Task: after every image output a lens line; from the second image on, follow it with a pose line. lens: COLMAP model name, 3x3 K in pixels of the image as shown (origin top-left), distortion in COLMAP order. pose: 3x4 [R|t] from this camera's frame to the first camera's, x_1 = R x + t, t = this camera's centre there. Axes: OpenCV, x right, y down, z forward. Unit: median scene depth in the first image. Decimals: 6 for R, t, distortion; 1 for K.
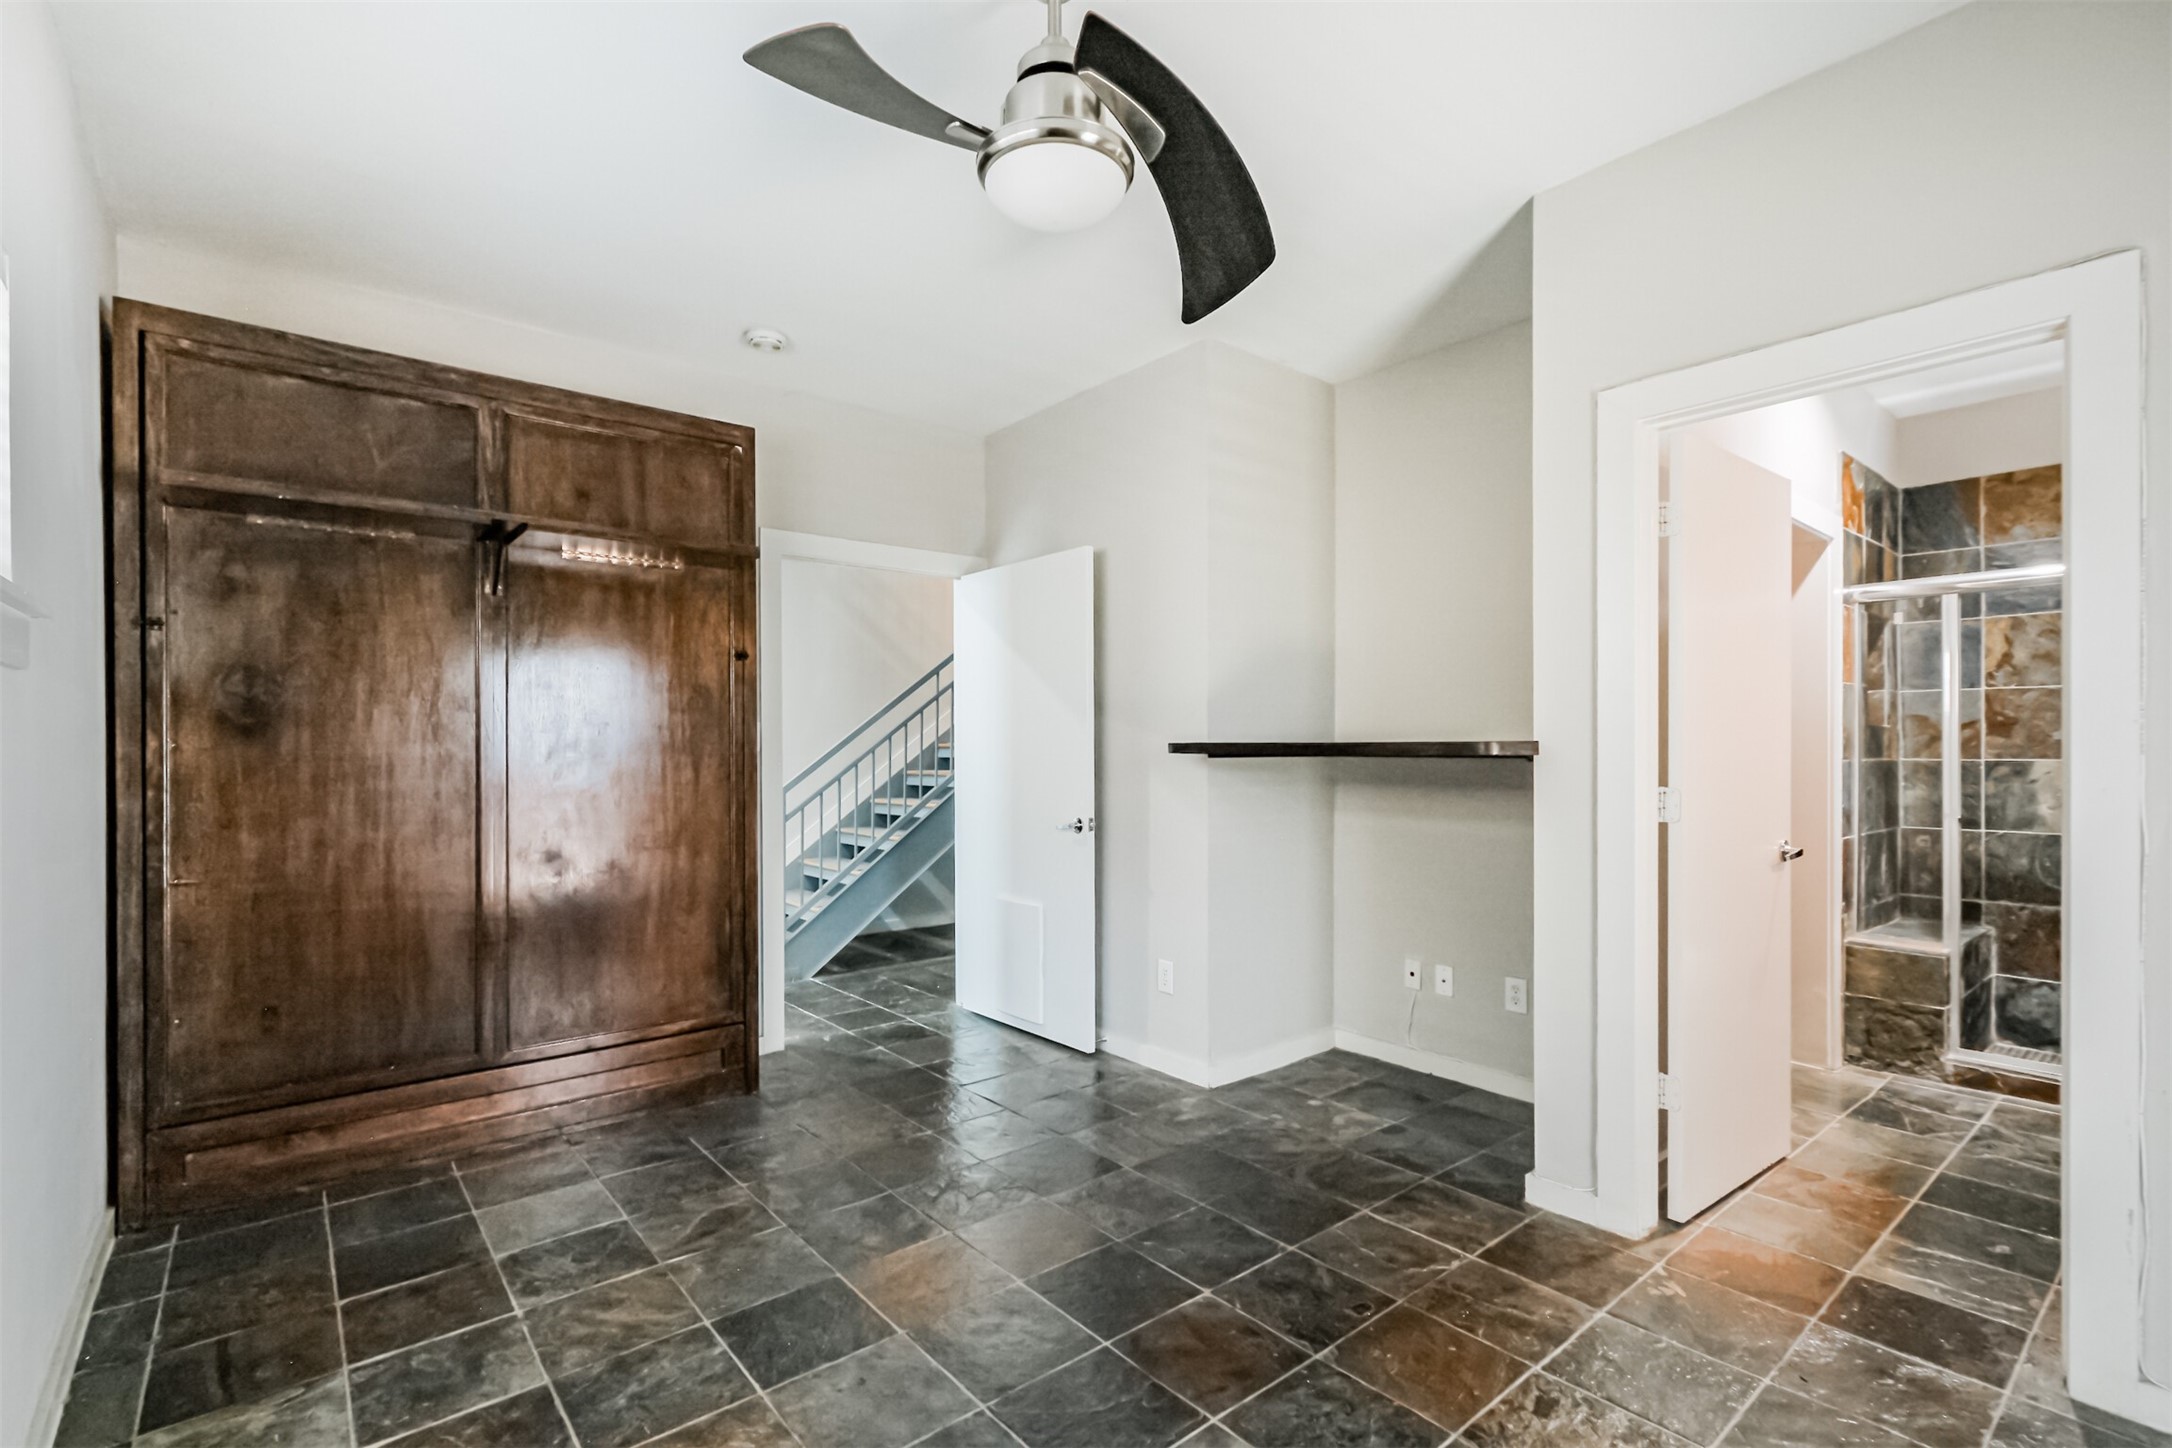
lens RADIAL K [[955.0, 0, 1091.6], [0, 955.0, 738.7], [0, 0, 1]] dist [-0.000456, 0.000223]
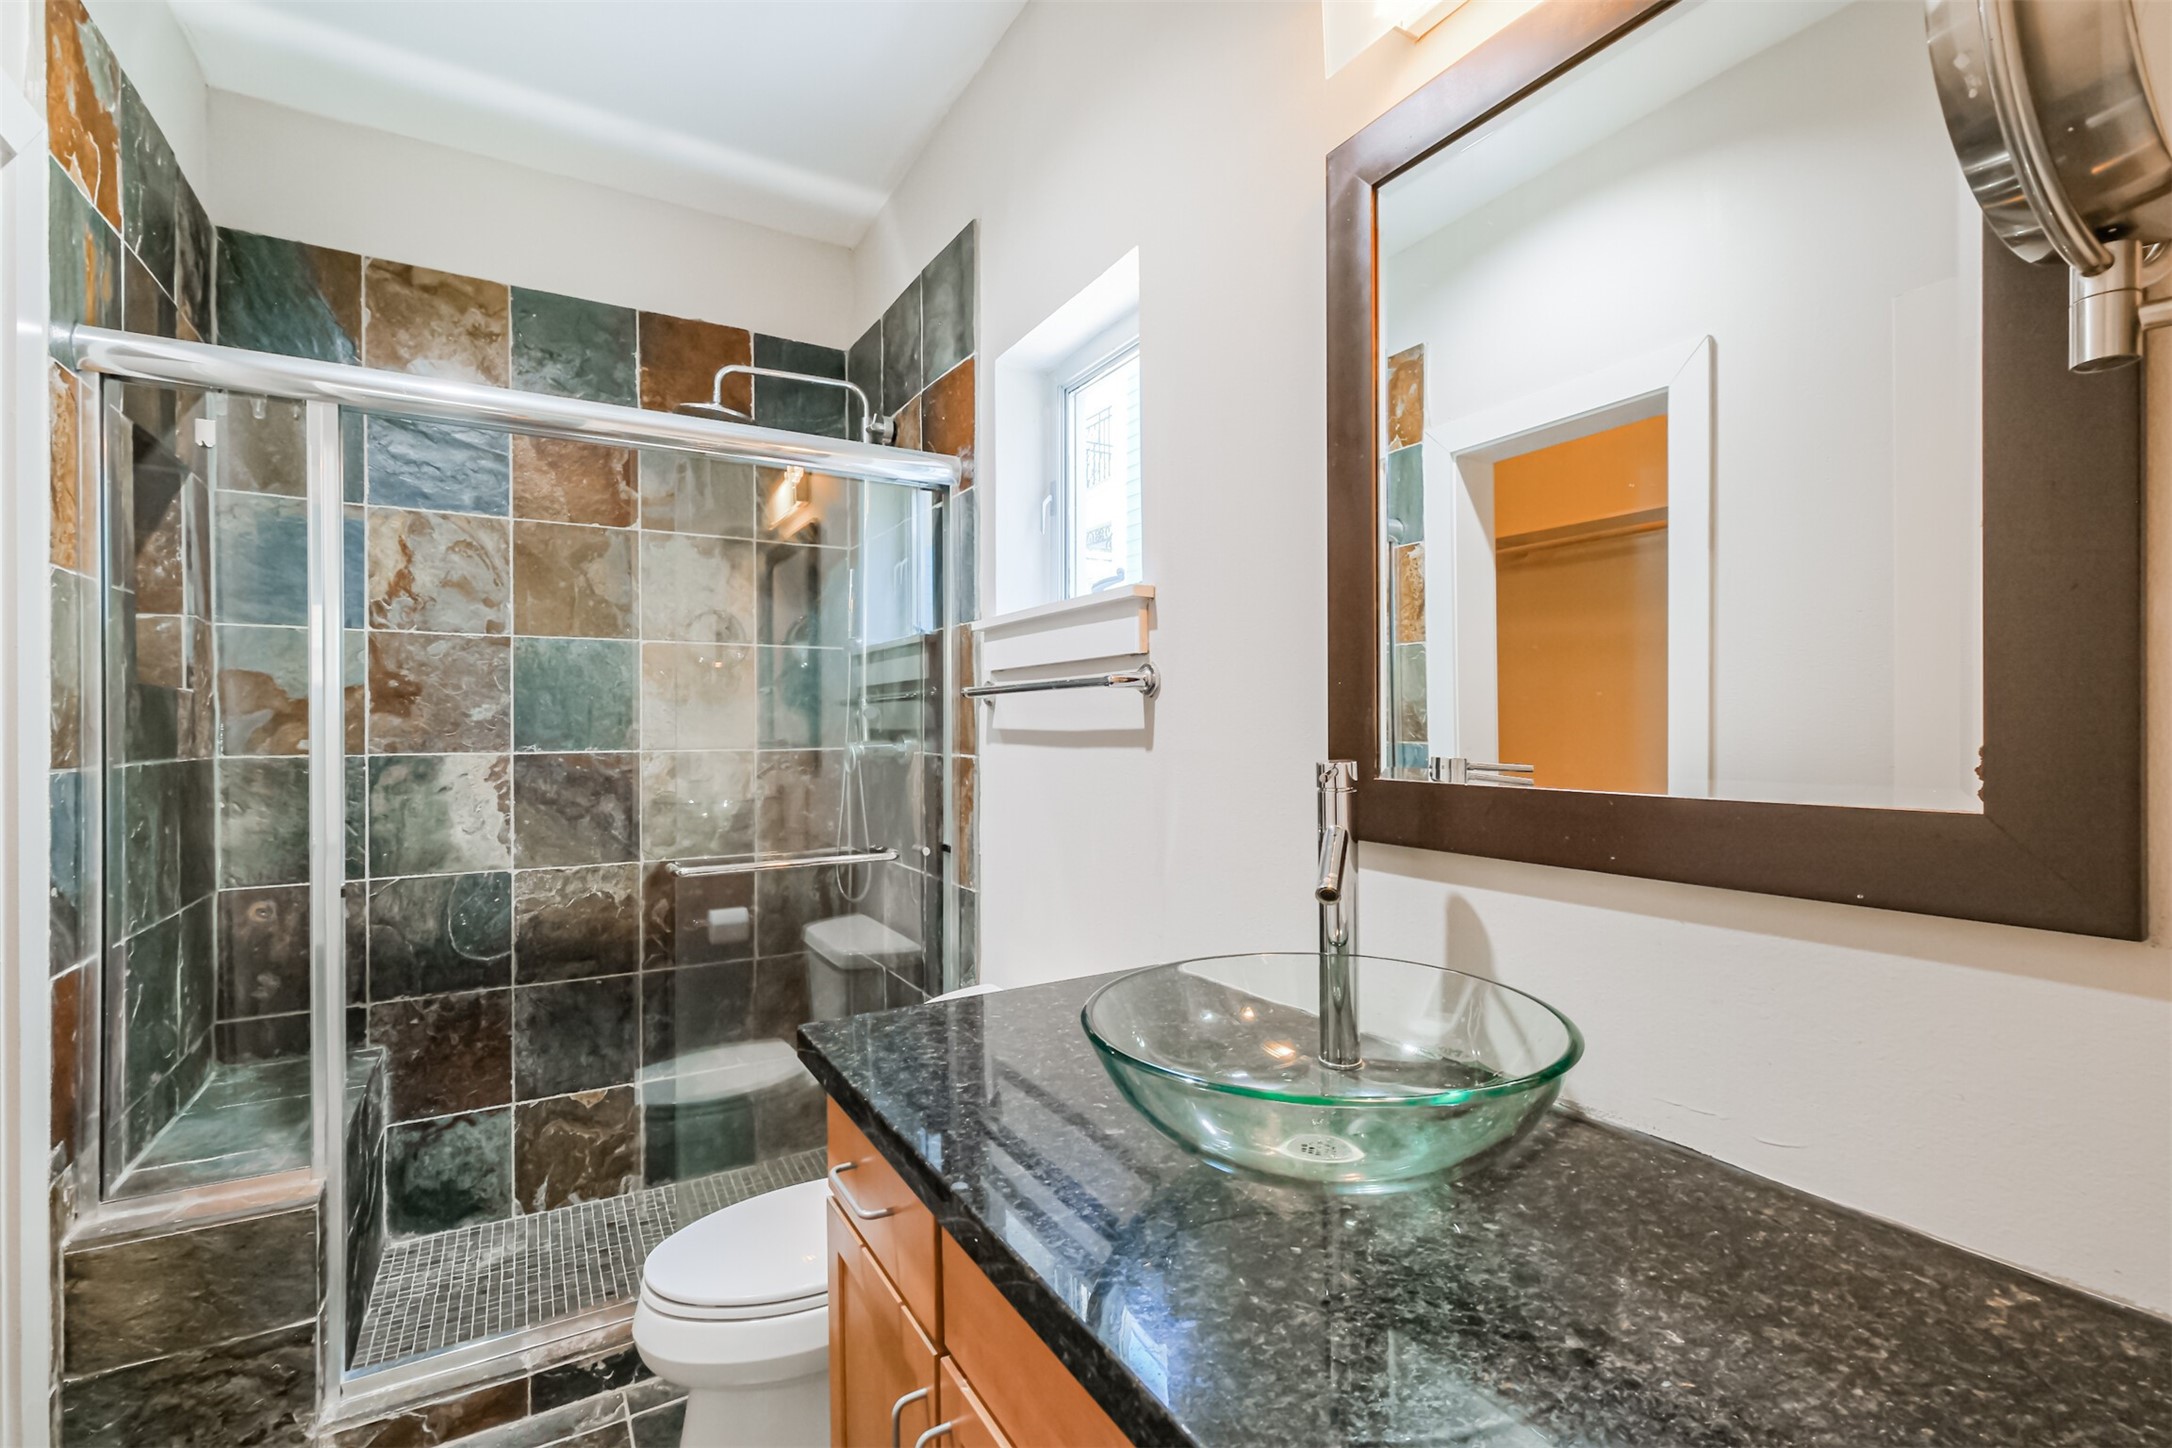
lens RADIAL K [[955.0, 0, 1091.6], [0, 955.0, 738.7], [0, 0, 1]] dist [-0.000456, 0.000223]
pose [[0.130473, -0.005092, 0.991439, 0.432935], [-0.001898, 0.999984, 0.005386, 0.008416], [-0.991450, -0.002584, 0.130461, 0.505601]]
